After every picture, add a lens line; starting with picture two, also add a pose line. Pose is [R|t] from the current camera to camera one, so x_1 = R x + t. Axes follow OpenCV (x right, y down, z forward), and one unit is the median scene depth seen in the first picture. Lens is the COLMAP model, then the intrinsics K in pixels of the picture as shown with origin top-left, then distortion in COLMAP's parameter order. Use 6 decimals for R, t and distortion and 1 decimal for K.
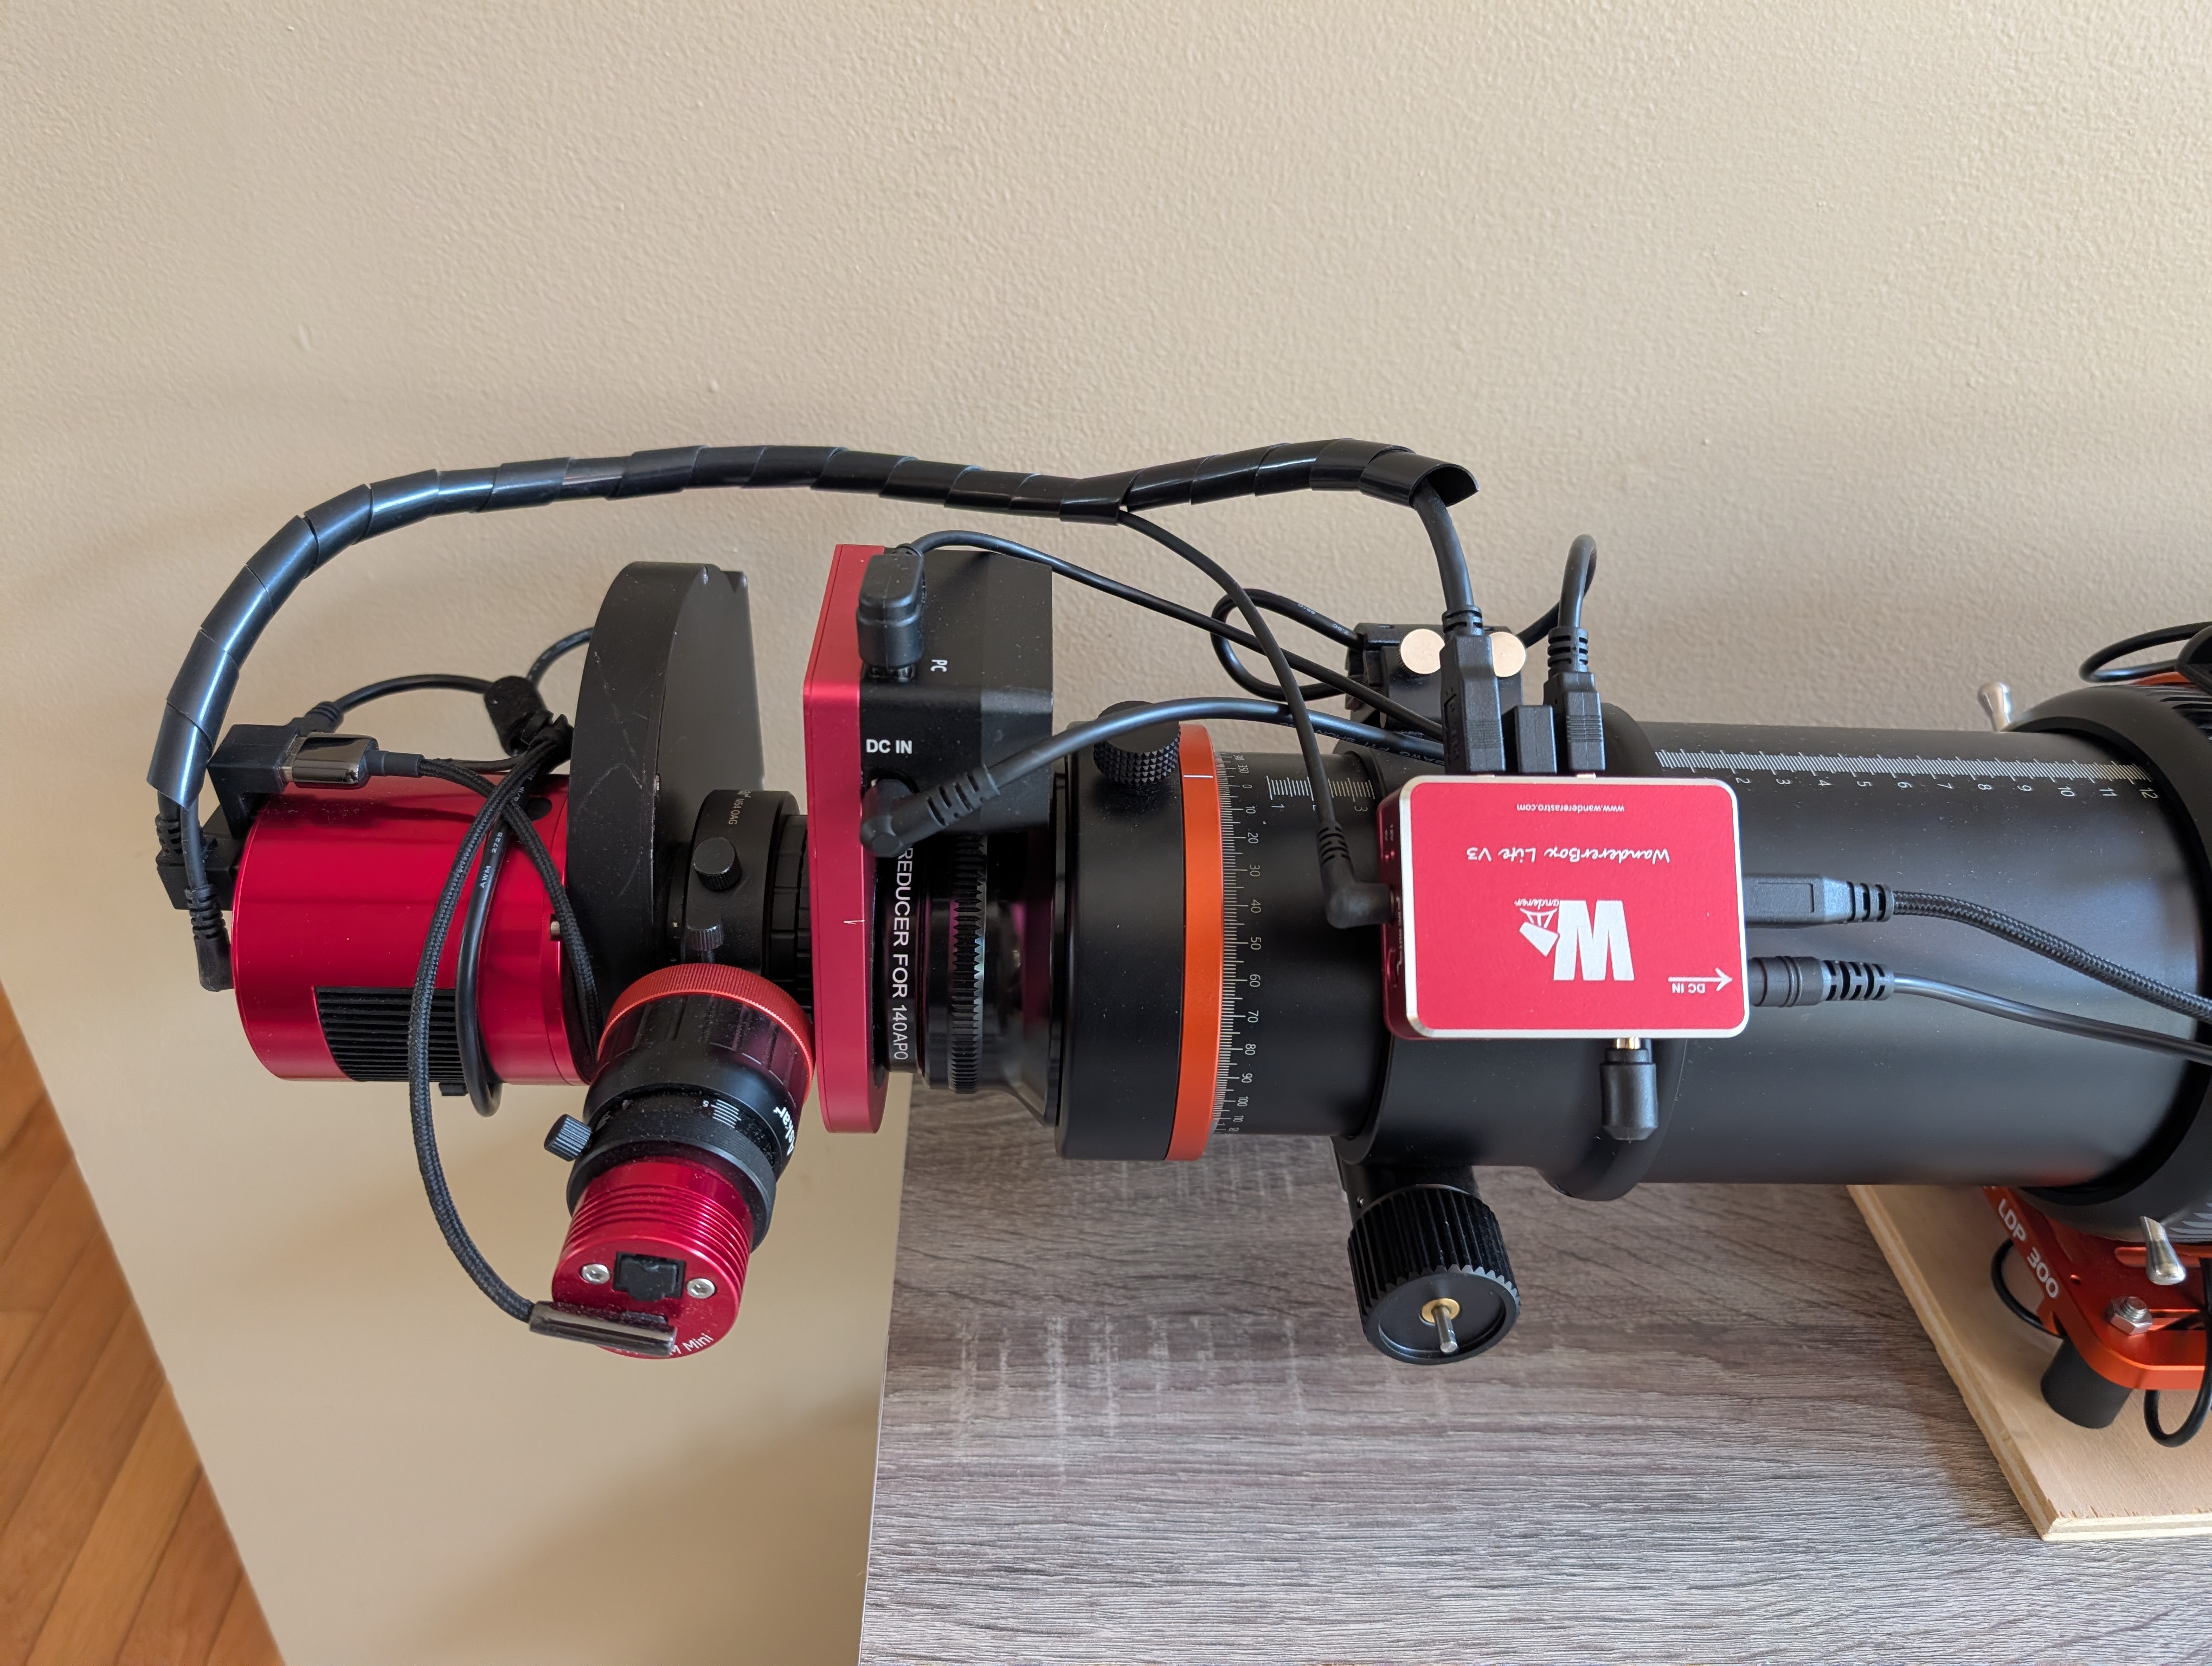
lens RADIAL K [[1571.5, 0, 1100.3], [0, 1571.5, 827.1], [0, 0, 1]] dist [-0.005816, -0.005845]
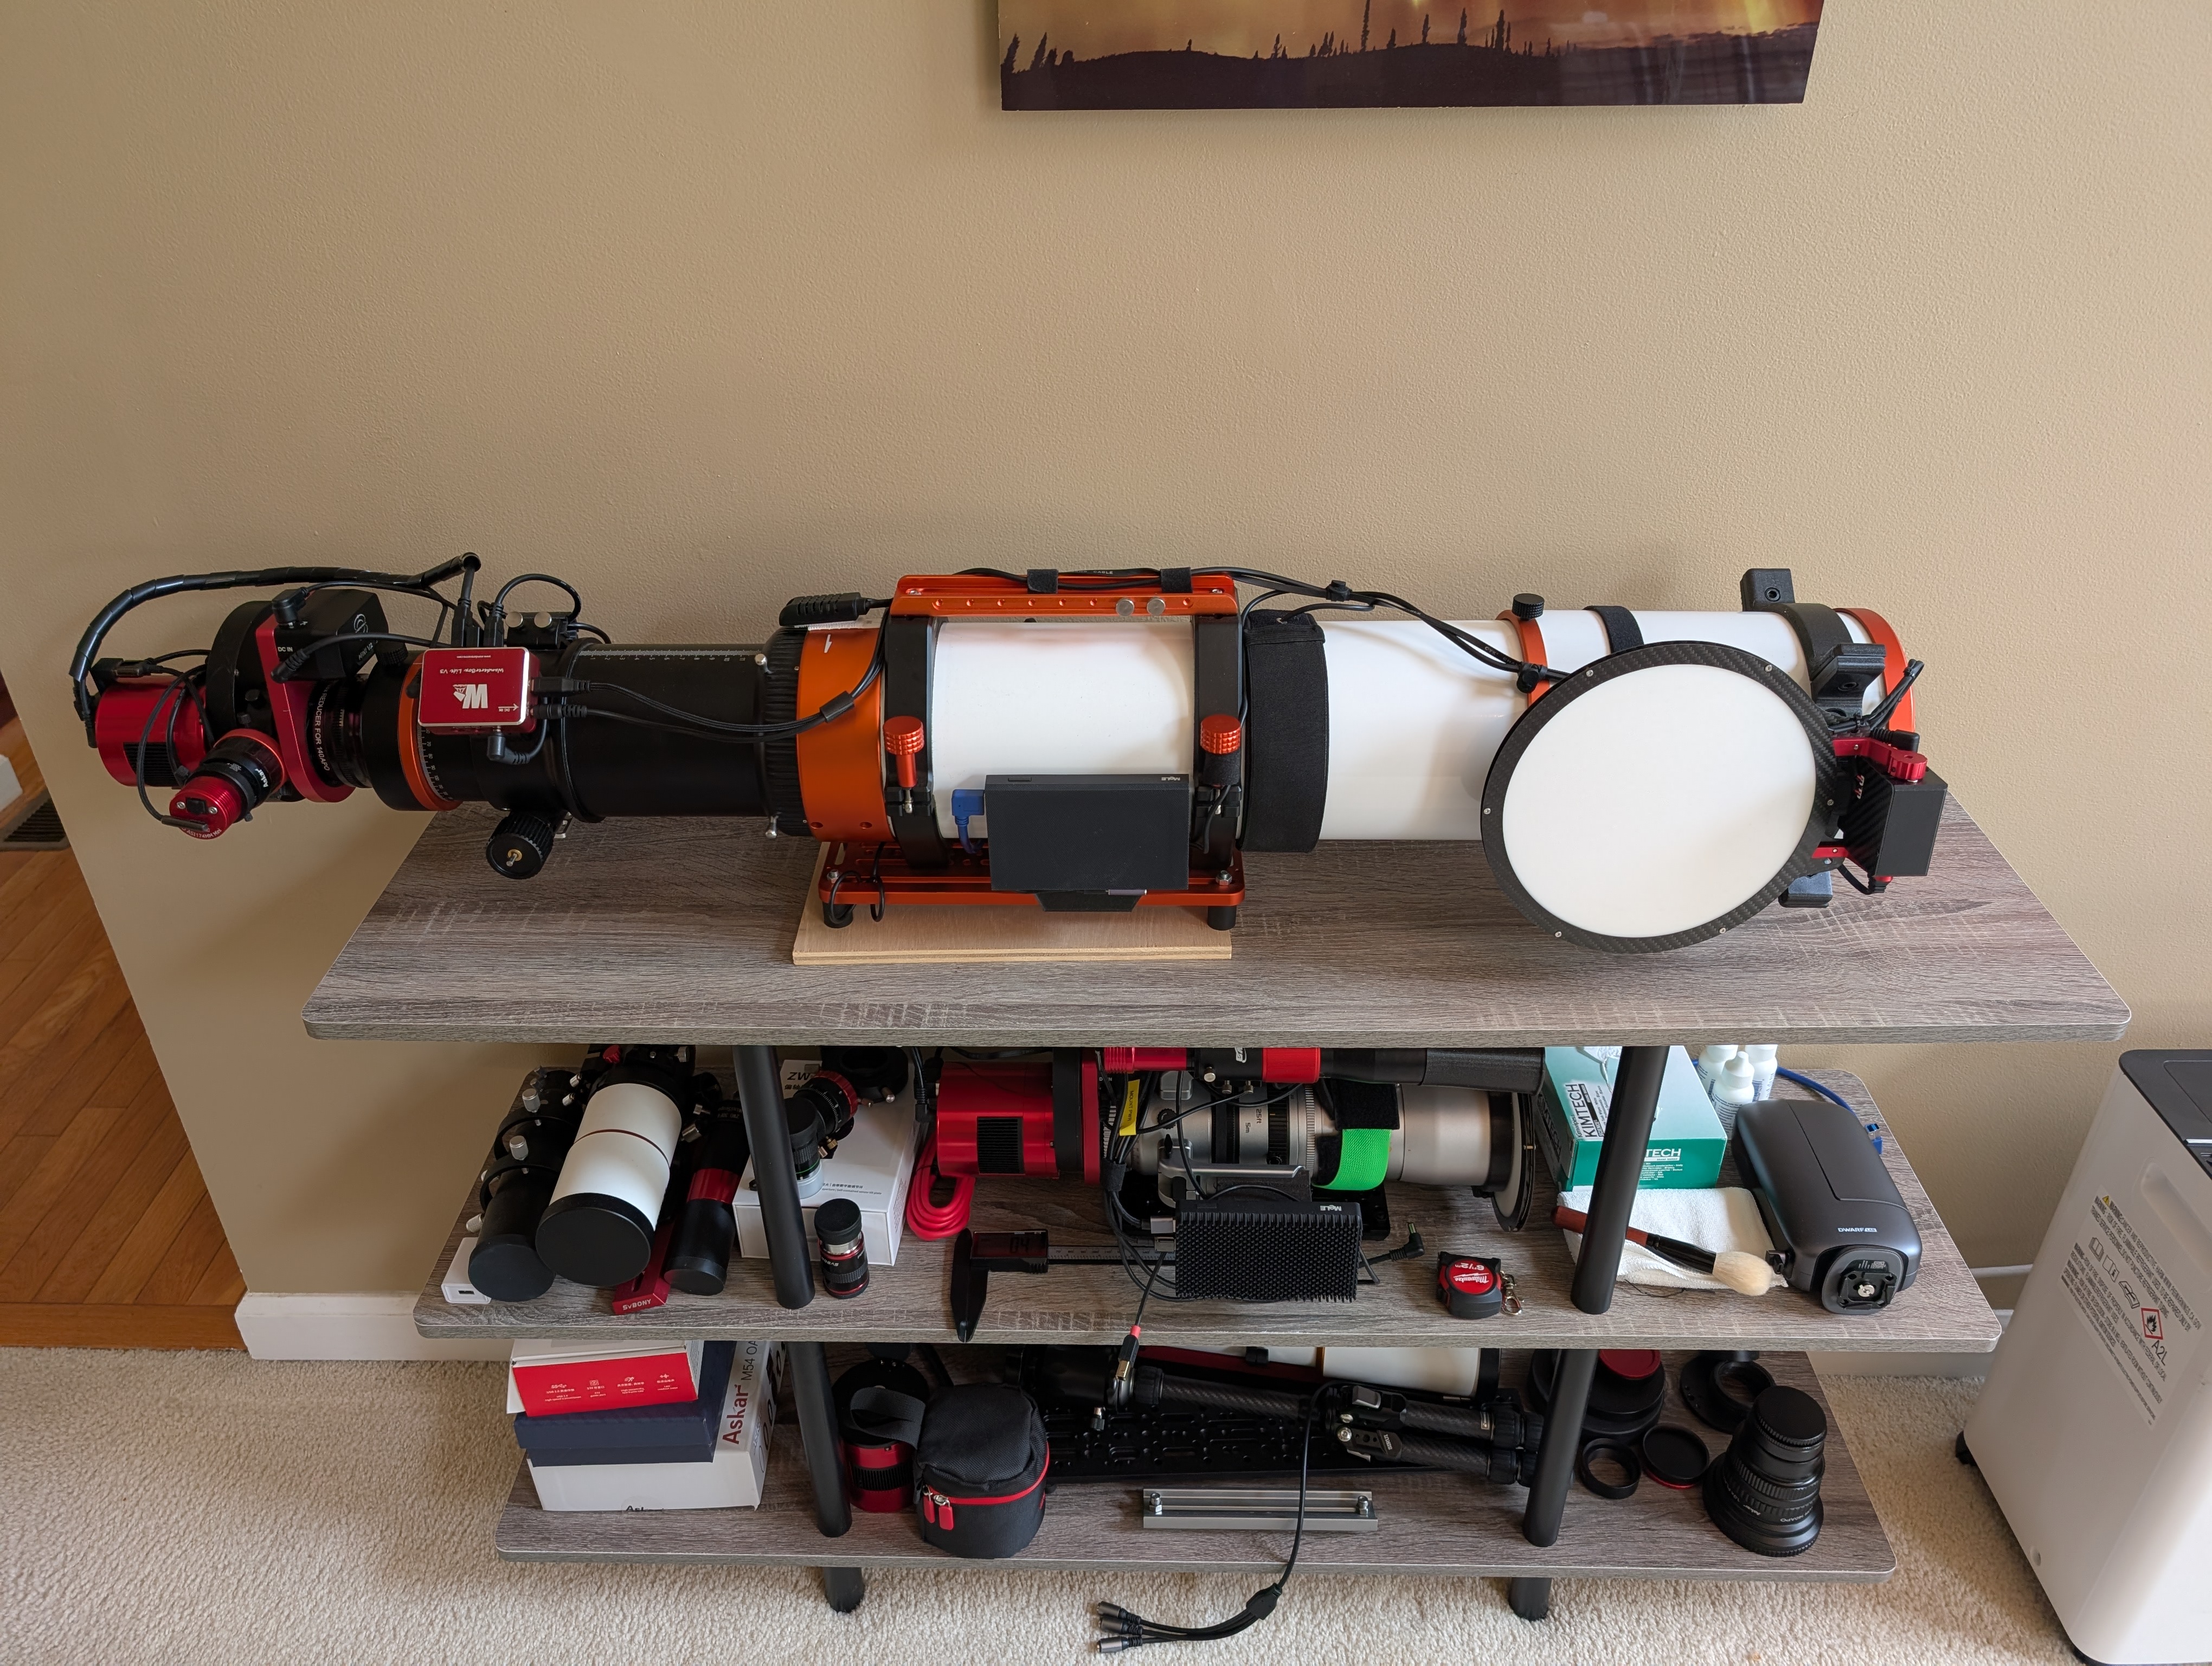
lens RADIAL K [[1571.5, 0, 1117.8], [0, 1571.5, 839.0], [0, 0, 1]] dist [-0.005816, -0.005845]
pose [[0.996133, -0.030901, -0.082240, 1.584357], [0.026332, 0.998079, -0.056075, 0.488005], [0.083814, 0.053692, 0.995034, -1.755410]]
